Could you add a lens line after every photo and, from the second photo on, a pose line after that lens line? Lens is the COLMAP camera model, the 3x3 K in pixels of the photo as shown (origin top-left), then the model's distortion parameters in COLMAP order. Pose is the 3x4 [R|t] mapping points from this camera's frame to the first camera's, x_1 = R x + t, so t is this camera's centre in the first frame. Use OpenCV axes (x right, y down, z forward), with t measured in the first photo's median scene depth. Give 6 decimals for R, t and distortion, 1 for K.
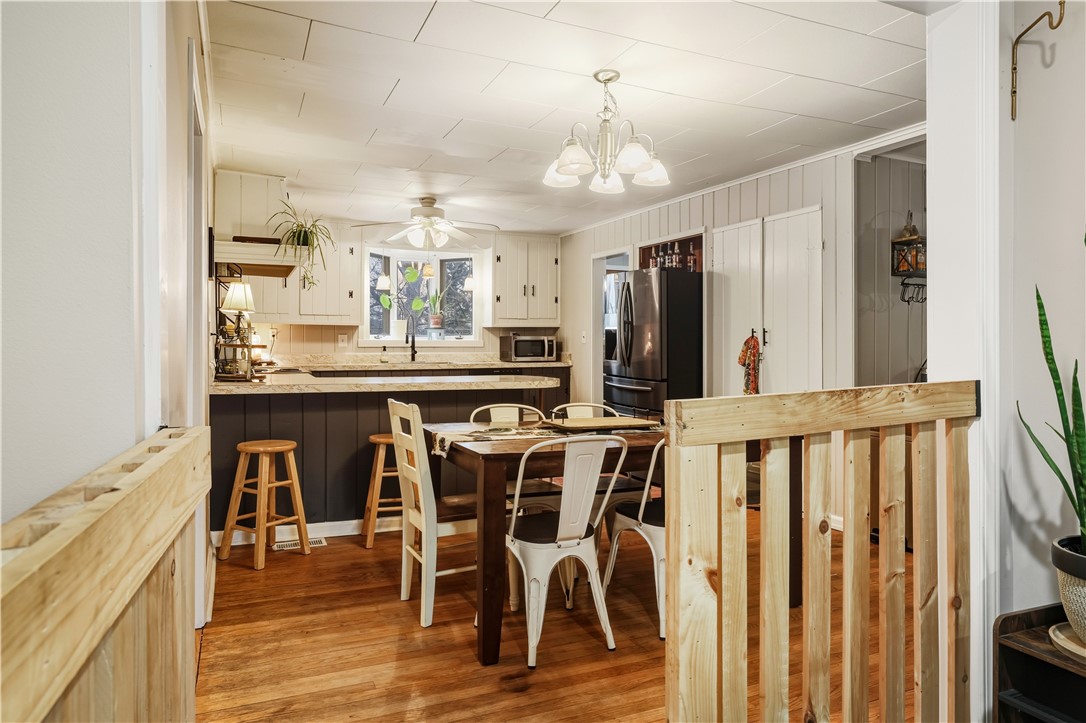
lens RADIAL K [[694.0, 0, 542.6], [0, 694.0, 354.1], [0, 0, 1]] dist [0.000519, 0.000089]
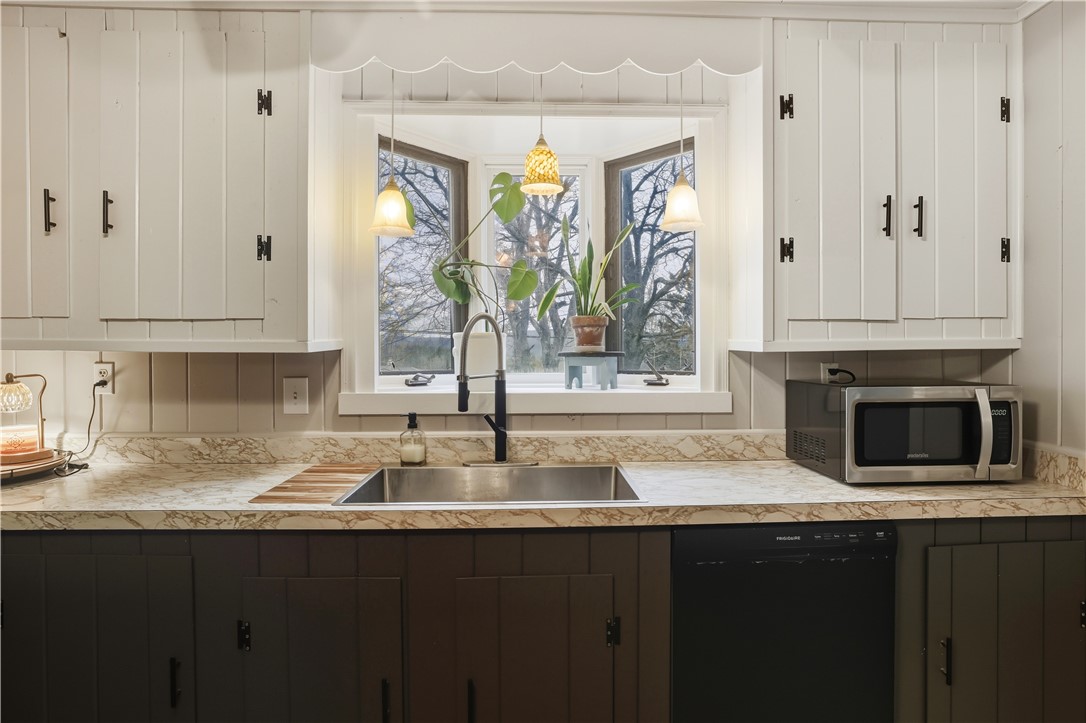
lens RADIAL K [[569.6, 0, 546.0], [0, 569.6, 363.3], [0, 0, 1]] dist [-0.026100, -0.000830]
pose [[0.919399, 0.000818, -0.393325, -0.062958], [-0.003197, 0.999980, -0.005395, -0.032646], [0.393313, 0.006217, 0.919384, 0.753578]]
